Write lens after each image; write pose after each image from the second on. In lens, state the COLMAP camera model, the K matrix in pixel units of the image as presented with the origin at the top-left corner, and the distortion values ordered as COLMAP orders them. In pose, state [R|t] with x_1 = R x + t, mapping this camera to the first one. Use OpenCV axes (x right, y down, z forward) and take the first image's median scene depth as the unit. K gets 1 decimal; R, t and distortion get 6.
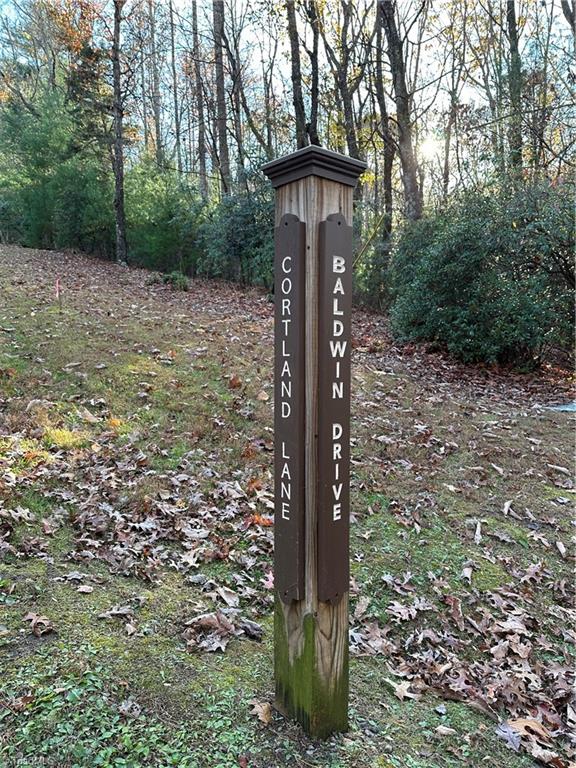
lens RADIAL K [[562.7, 0, 290.1], [0, 562.7, 382.8], [0, 0, 1]] dist [0.039570, -0.036679]
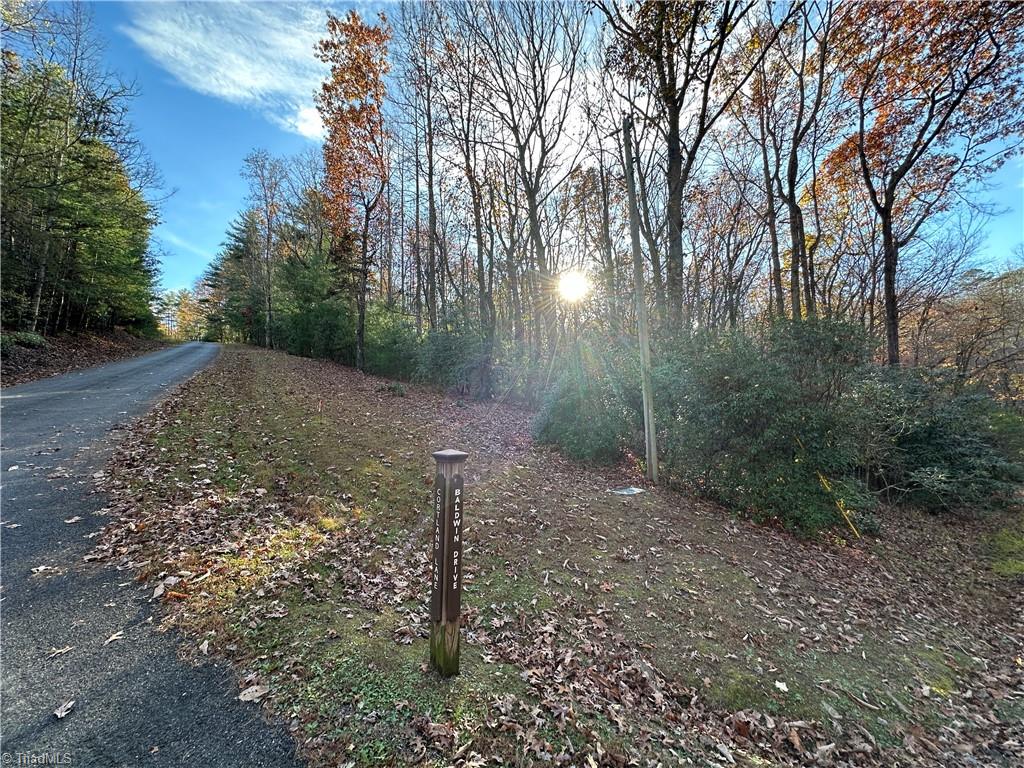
lens RADIAL K [[409.2, 0, 512.7], [0, 409.2, 380.9], [0, 0, 1]] dist [-0.004090, 0.000464]
pose [[0.996313, 0.022829, 0.082705, 0.082323], [-0.010303, 0.988809, -0.148834, -0.212454], [-0.085177, 0.147433, 0.985398, -0.516361]]
